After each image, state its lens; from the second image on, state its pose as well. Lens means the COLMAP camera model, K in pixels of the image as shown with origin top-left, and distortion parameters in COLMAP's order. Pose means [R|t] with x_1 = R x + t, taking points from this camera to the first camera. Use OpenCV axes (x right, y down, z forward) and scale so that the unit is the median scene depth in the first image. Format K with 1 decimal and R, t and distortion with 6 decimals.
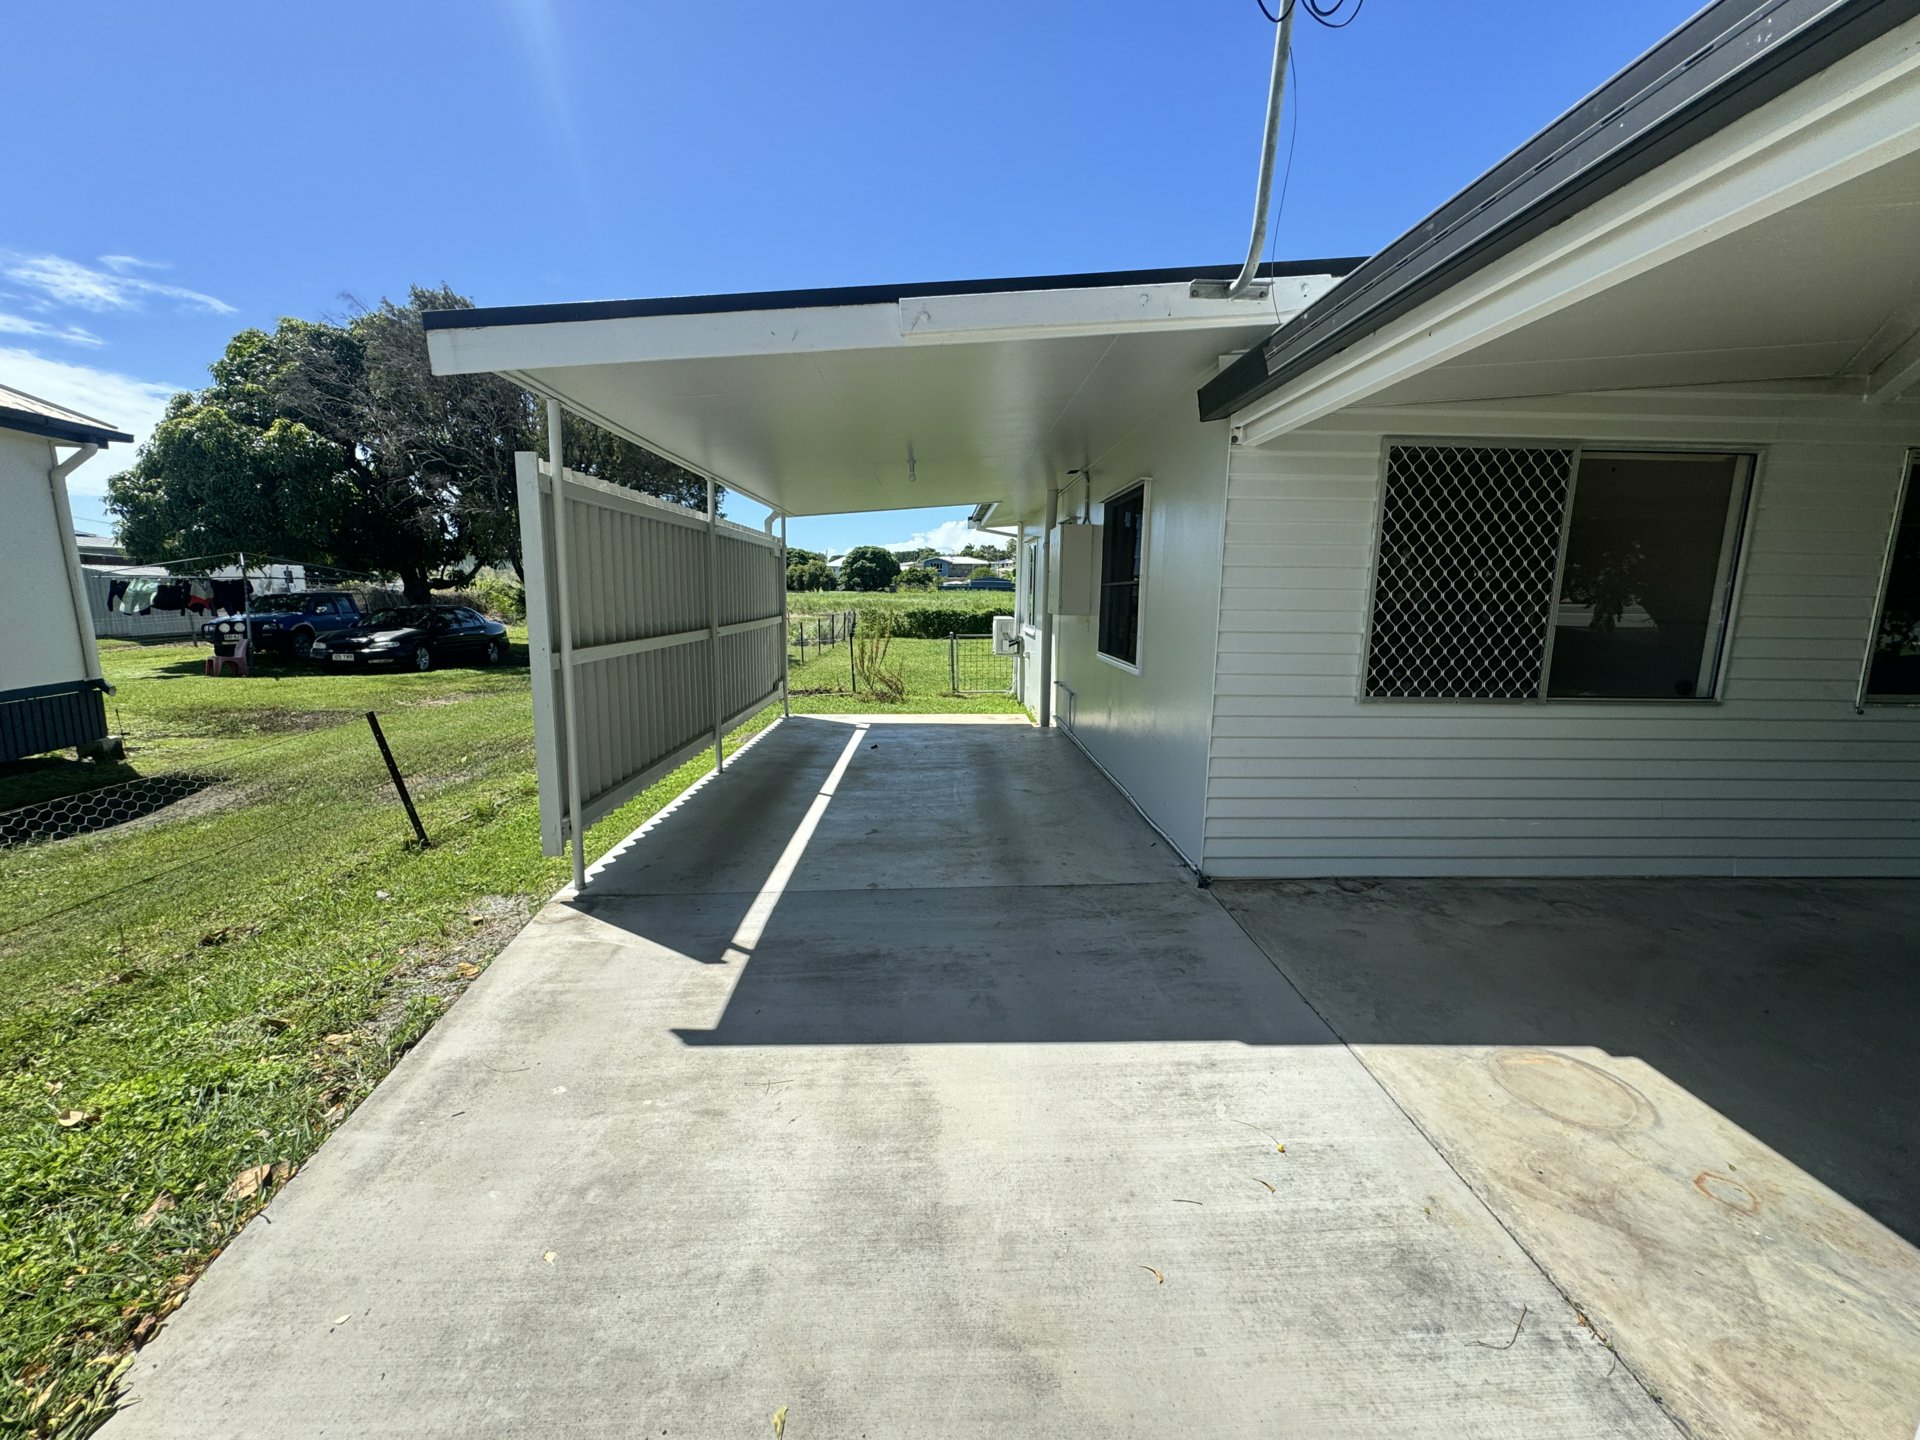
lens RADIAL K [[767.9, 0, 963.9], [0, 767.9, 715.7], [0, 0, 1]] dist [-0.000551, -0.000307]
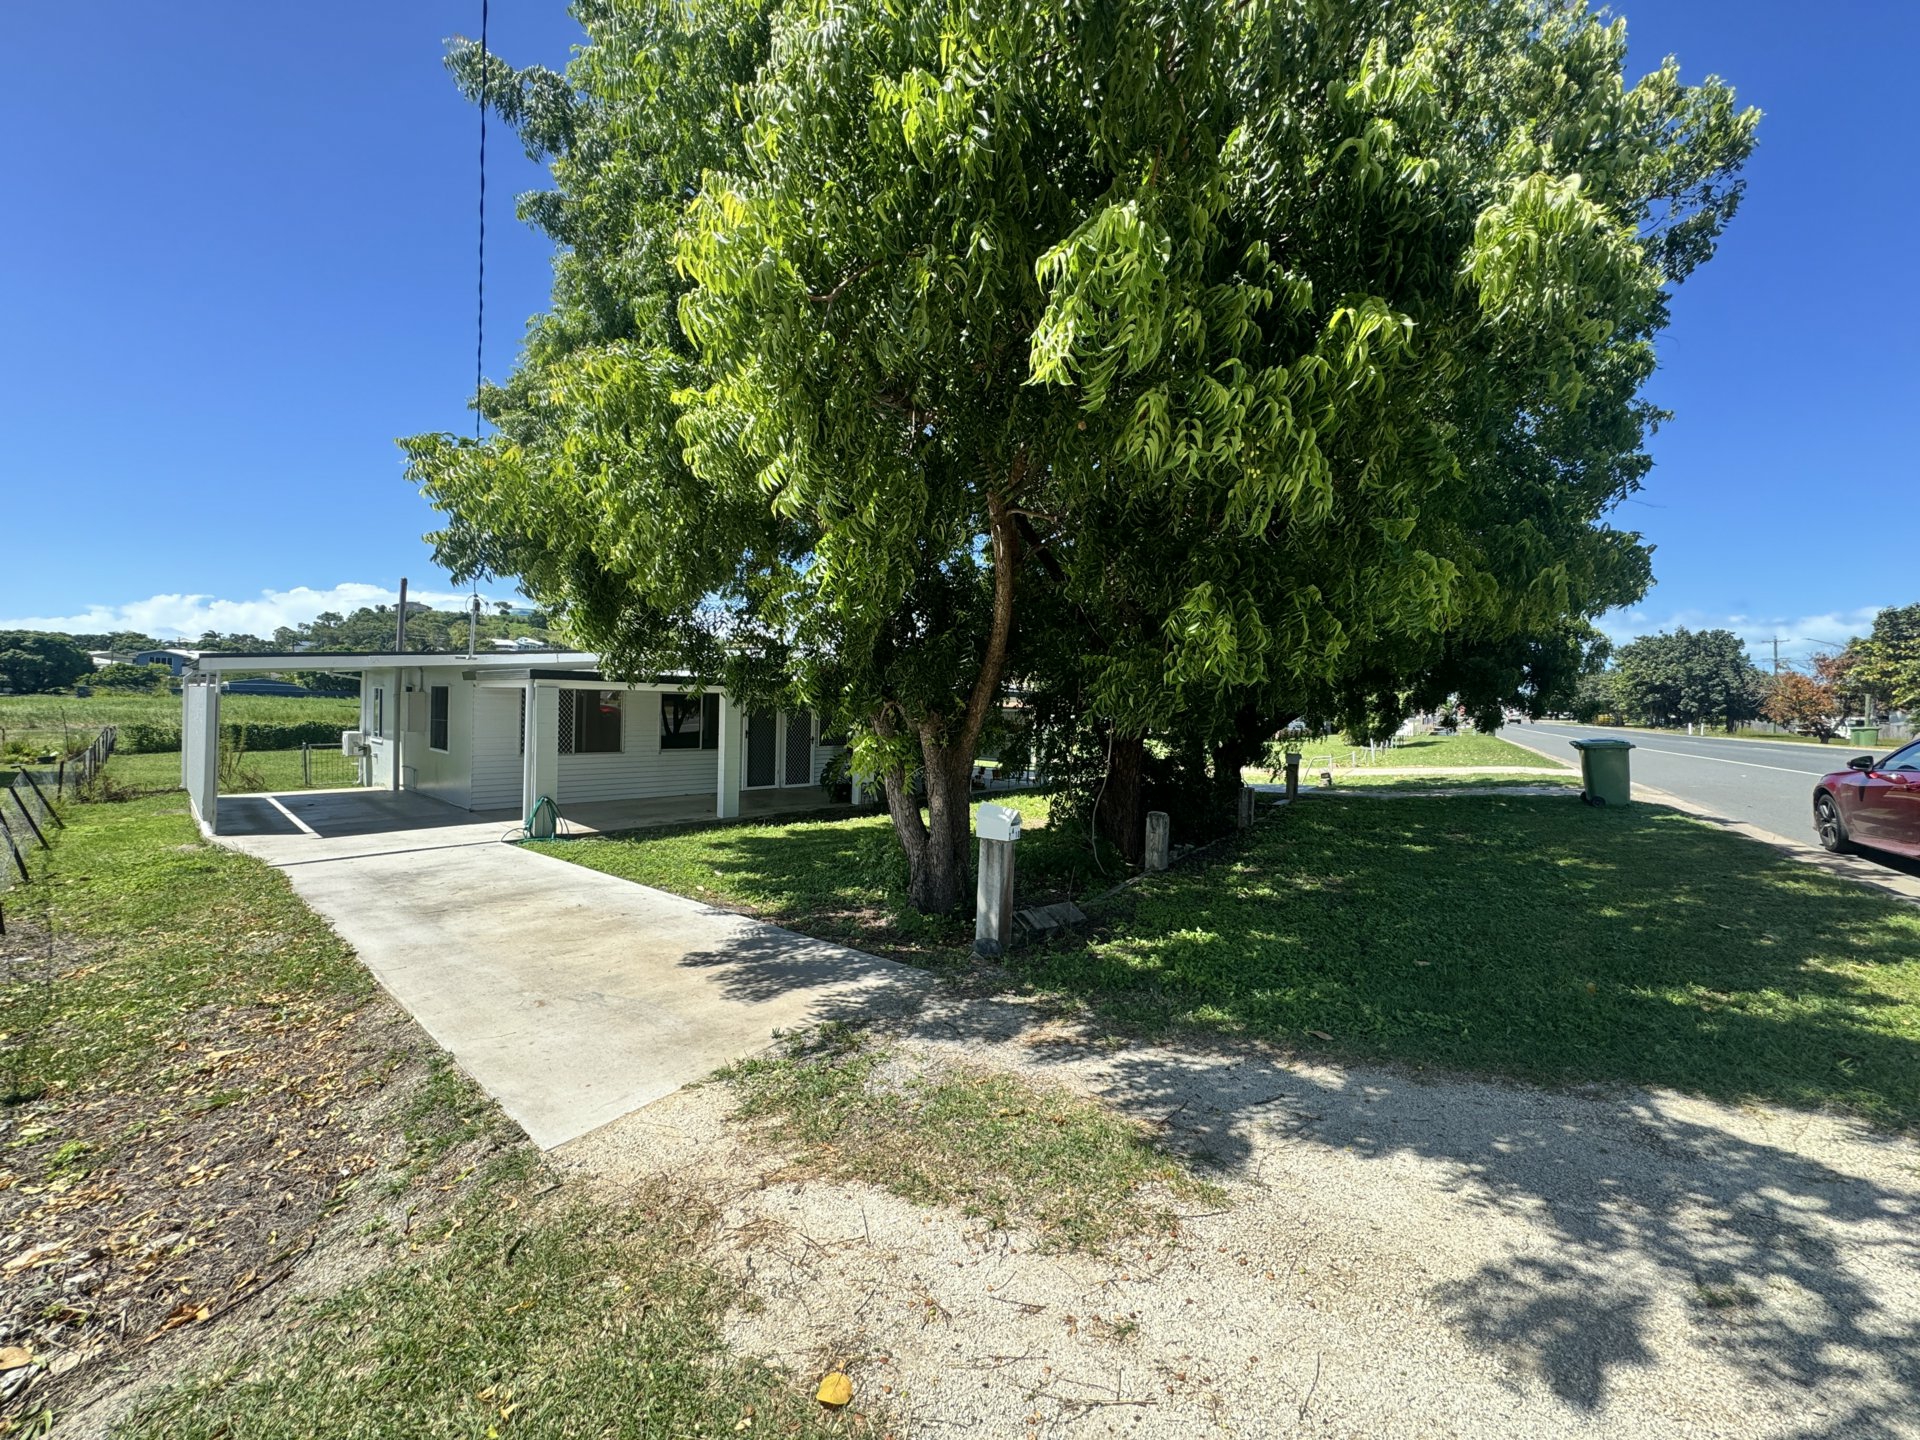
lens RADIAL K [[767.9, 0, 963.9], [0, 767.9, 715.7], [0, 0, 1]] dist [-0.000551, -0.000307]
pose [[0.702281, -0.006068, 0.711874, -0.641080], [0.101233, 0.990653, -0.091424, 0.337127], [-0.704665, 0.136270, 0.696331, -3.072193]]
